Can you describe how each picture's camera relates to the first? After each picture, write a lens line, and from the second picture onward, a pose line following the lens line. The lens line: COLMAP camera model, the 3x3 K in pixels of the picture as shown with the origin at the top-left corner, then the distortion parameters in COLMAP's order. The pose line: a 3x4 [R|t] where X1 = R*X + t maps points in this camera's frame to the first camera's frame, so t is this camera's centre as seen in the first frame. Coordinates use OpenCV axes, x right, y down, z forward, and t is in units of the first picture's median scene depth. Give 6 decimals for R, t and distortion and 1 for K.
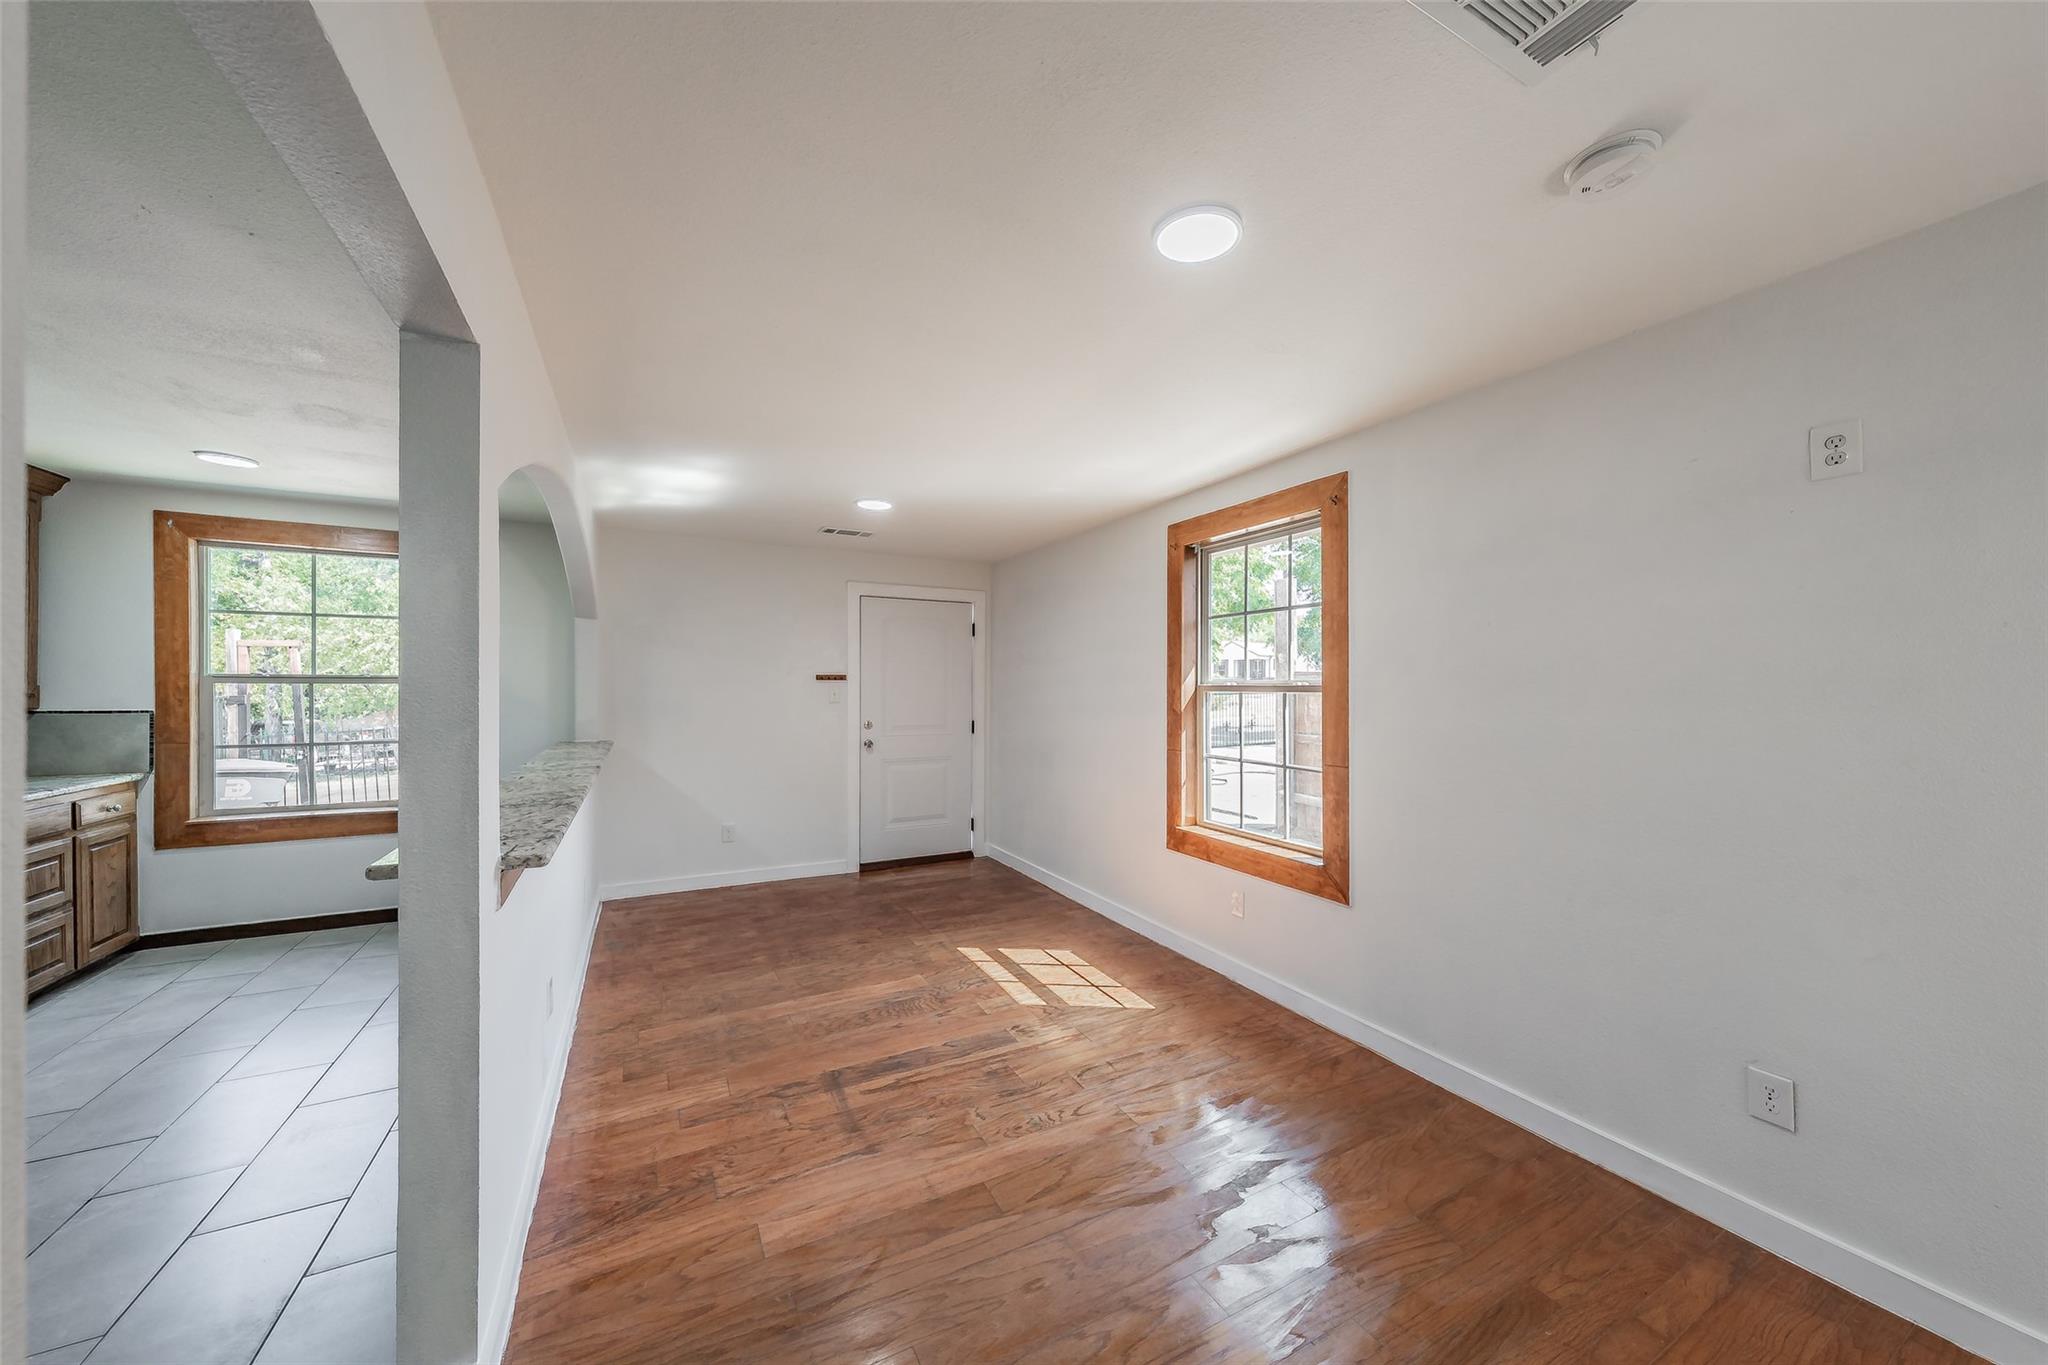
lens RADIAL K [[711.3, 0, 1024.0], [0, 711.3, 682.5], [0, 0, 1]] dist [0.000876, 0.000043]
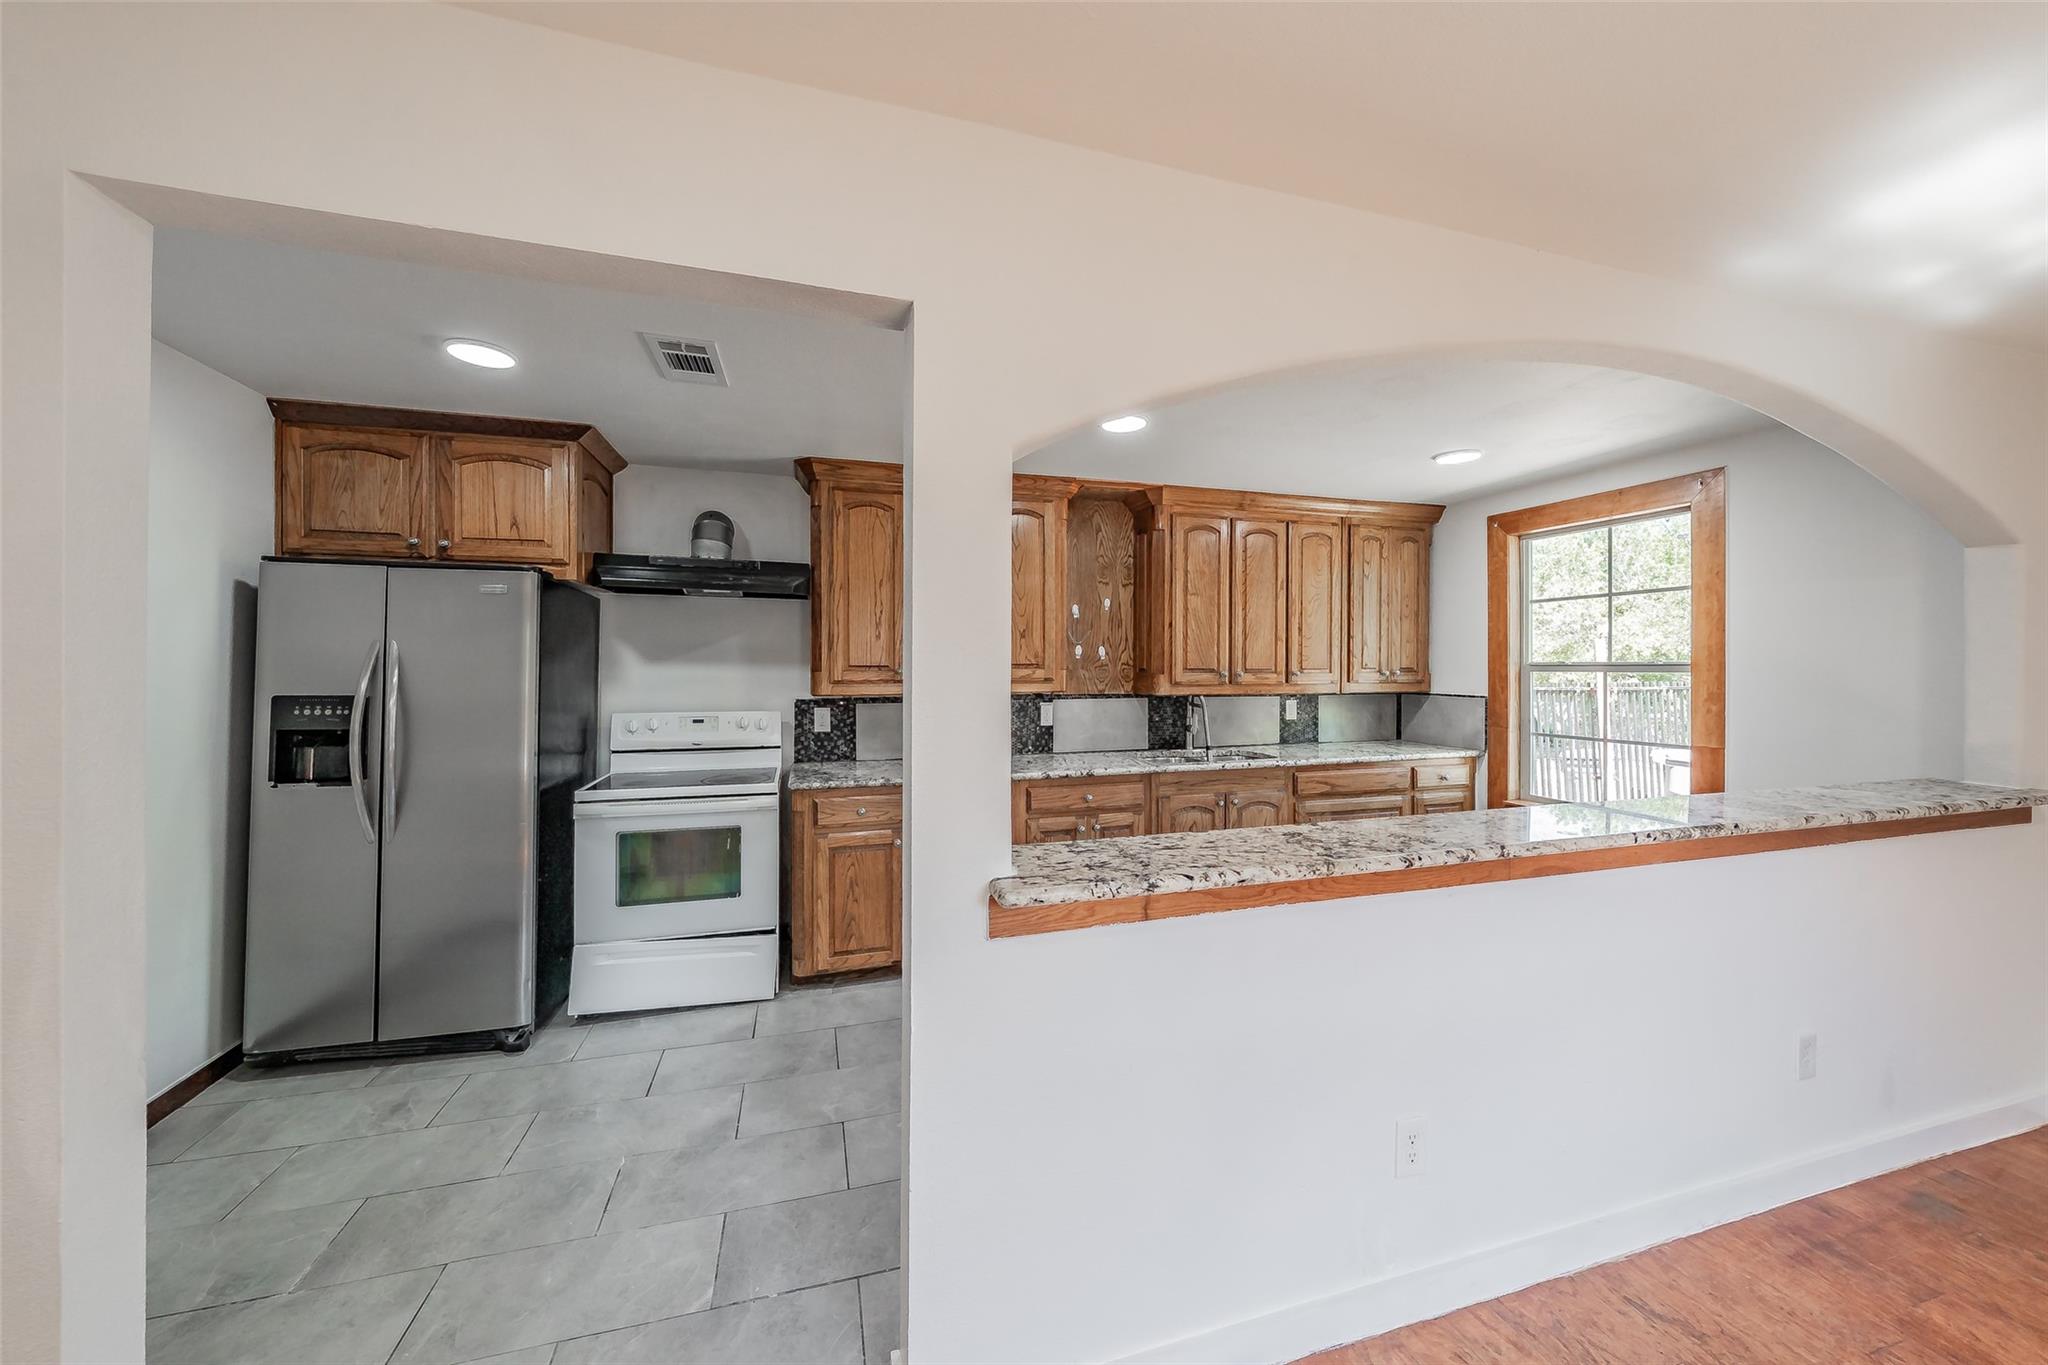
lens RADIAL K [[733.6, 0, 1008.1], [0, 733.6, 668.9], [0, 0, 1]] dist [-0.000150, 0.000092]
pose [[-0.188862, -0.002602, -0.982000, 0.046624], [-0.000099, 0.999997, -0.002631, 0.000122], [0.982004, -0.000400, -0.188861, 0.492047]]
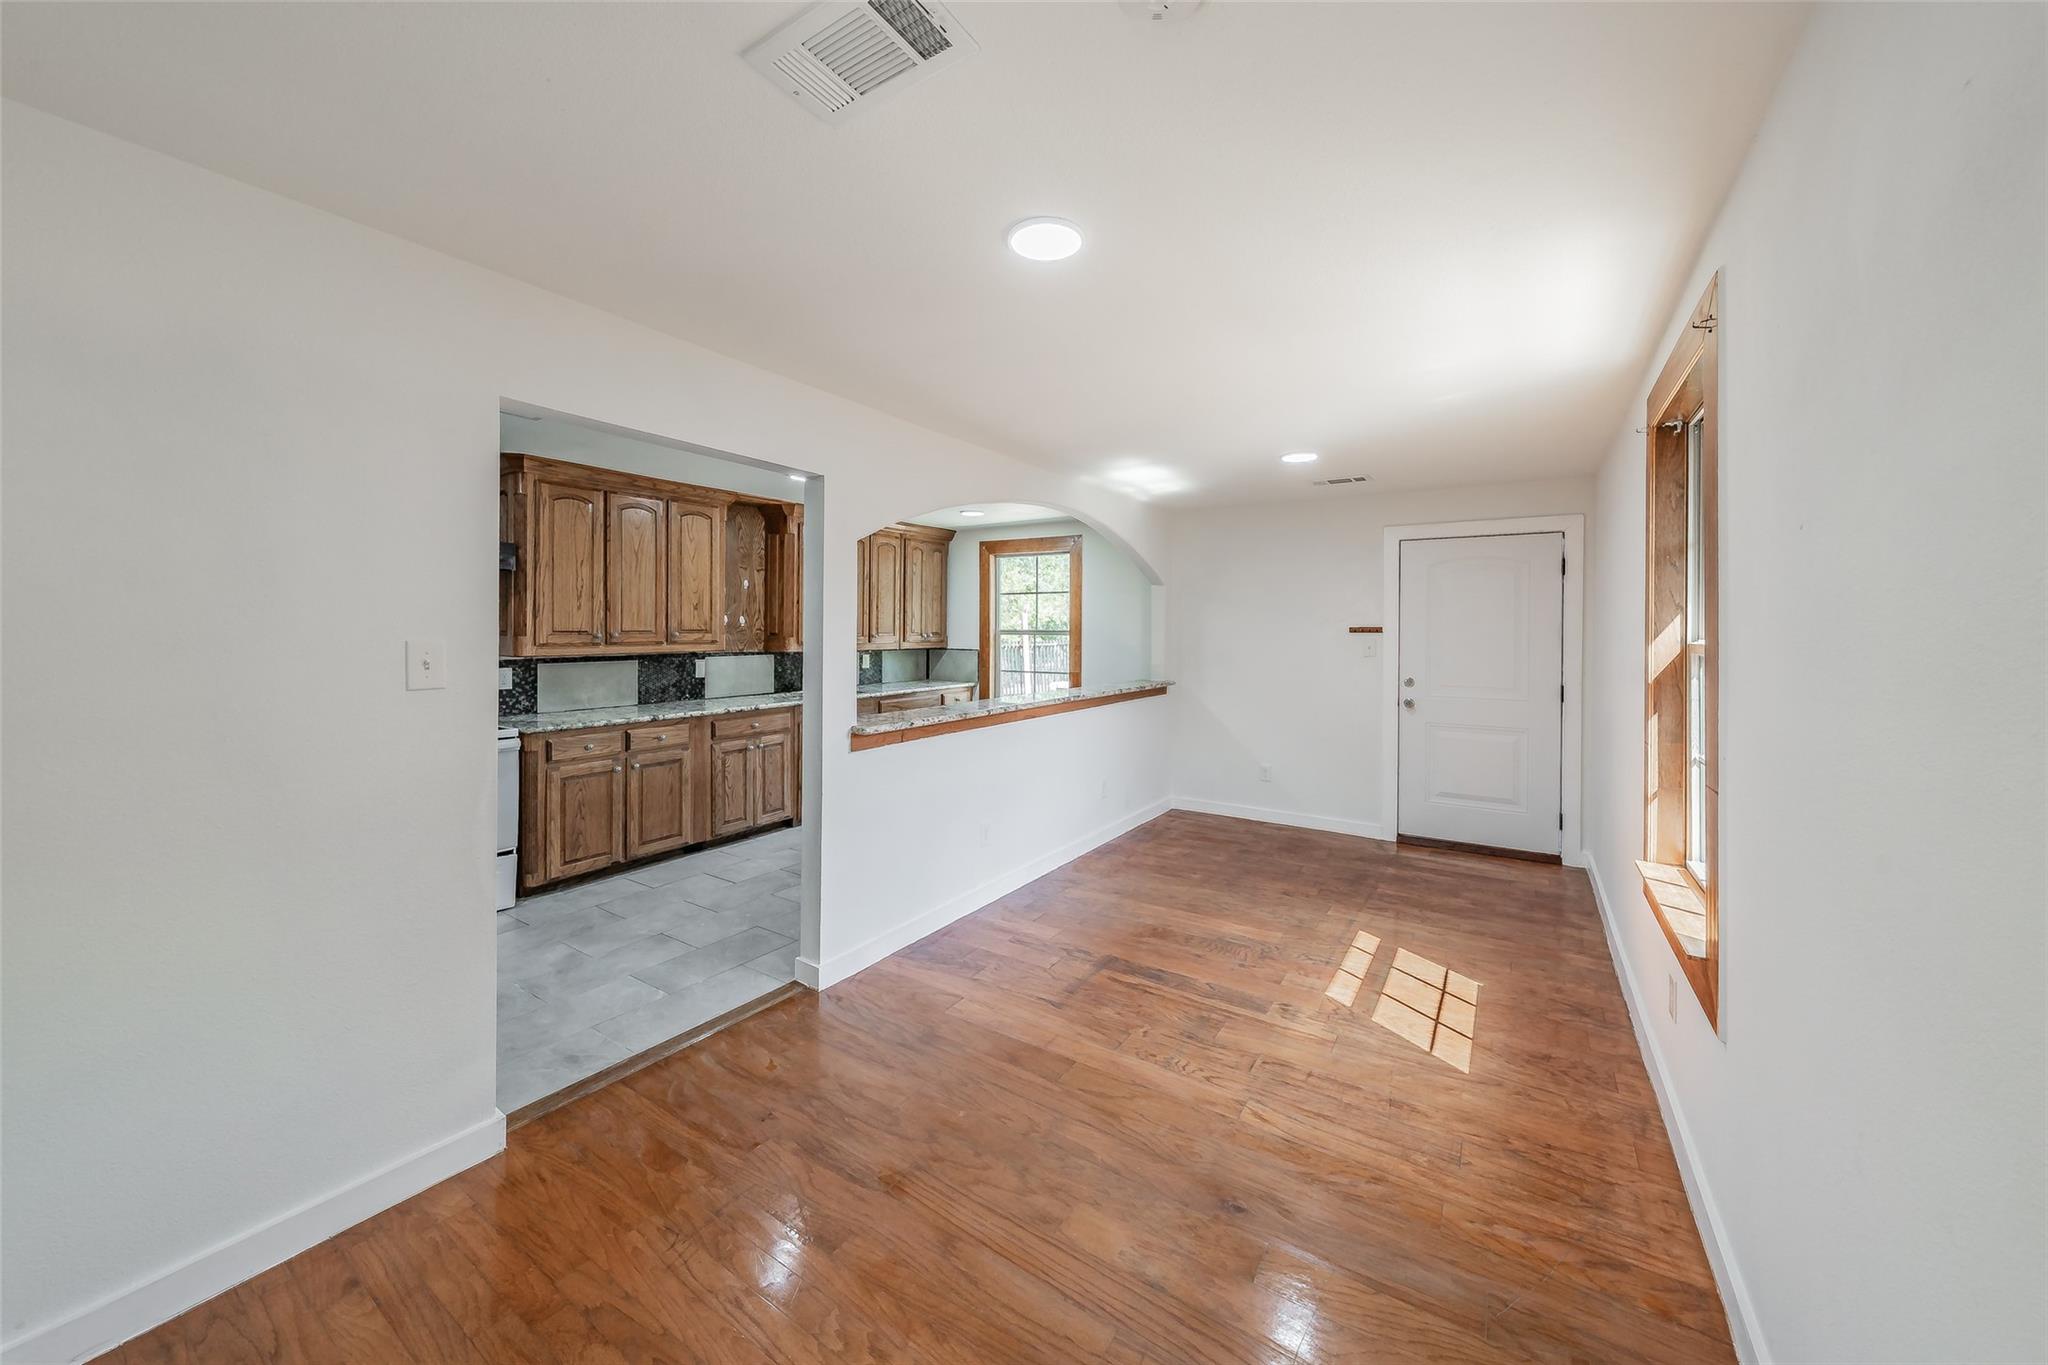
lens RADIAL K [[734.5, 0, 1031.1], [0, 734.5, 631.3], [0, 0, 1]] dist [-0.000463, -0.000107]
pose [[0.489444, -0.001124, -0.872034, 0.526471], [-0.000638, 0.999998, -0.001647, -0.004708], [0.872035, 0.001362, 0.489442, 0.183942]]
